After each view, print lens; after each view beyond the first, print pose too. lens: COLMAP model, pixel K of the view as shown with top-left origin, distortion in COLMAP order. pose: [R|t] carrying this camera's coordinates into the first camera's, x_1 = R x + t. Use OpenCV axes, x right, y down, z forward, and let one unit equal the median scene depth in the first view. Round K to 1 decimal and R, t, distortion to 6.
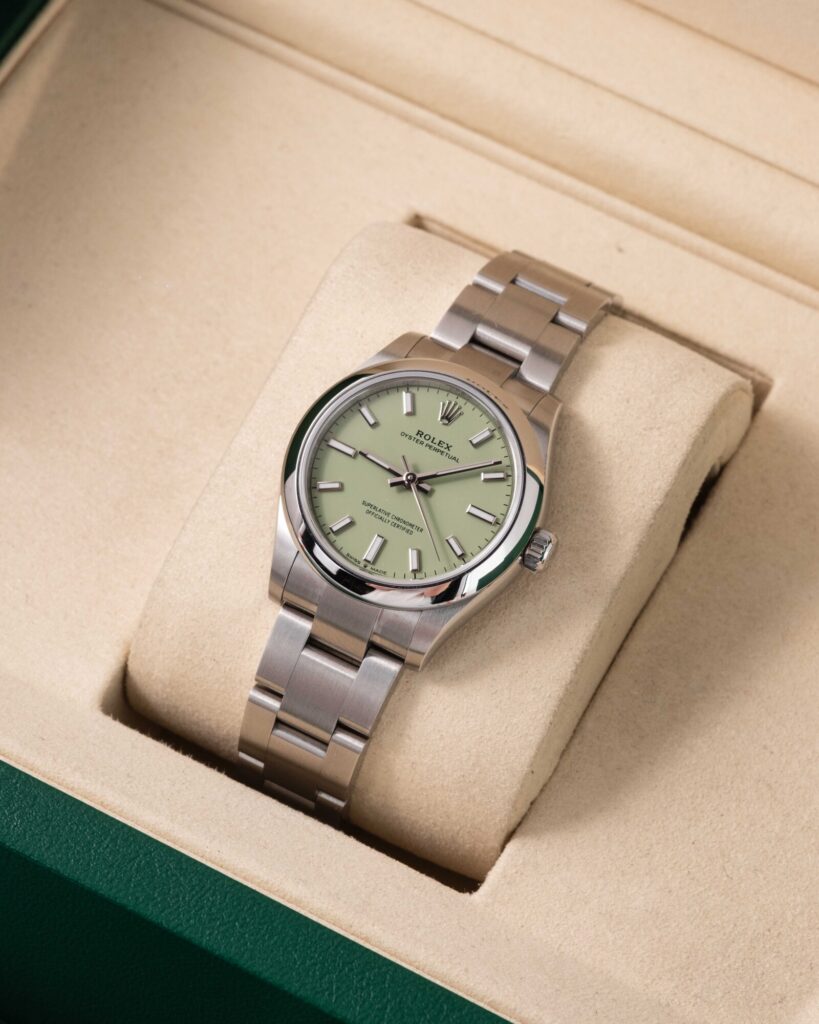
lens RADIAL K [[4282.3, 0, 409.5], [0, 4282.3, 512.0], [0, 0, 1]] dist [0.258633, -2.217740]
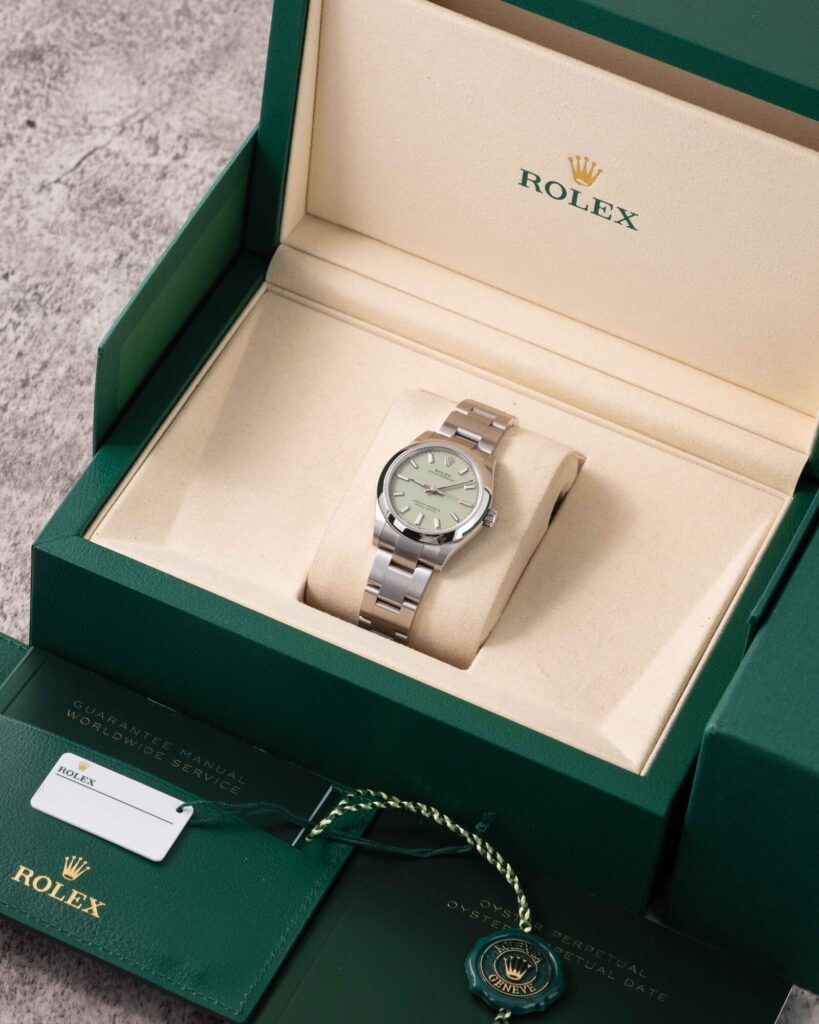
lens RADIAL K [[4282.3, 0, 409.5], [0, 4282.3, 512.0], [0, 0, 1]] dist [0.258633, -2.217740]
pose [[0.997576, -0.024730, 0.065039, -0.159523], [0.032999, 0.991055, -0.129313, 0.295463], [-0.061259, 0.131145, 0.989469, -1.250345]]
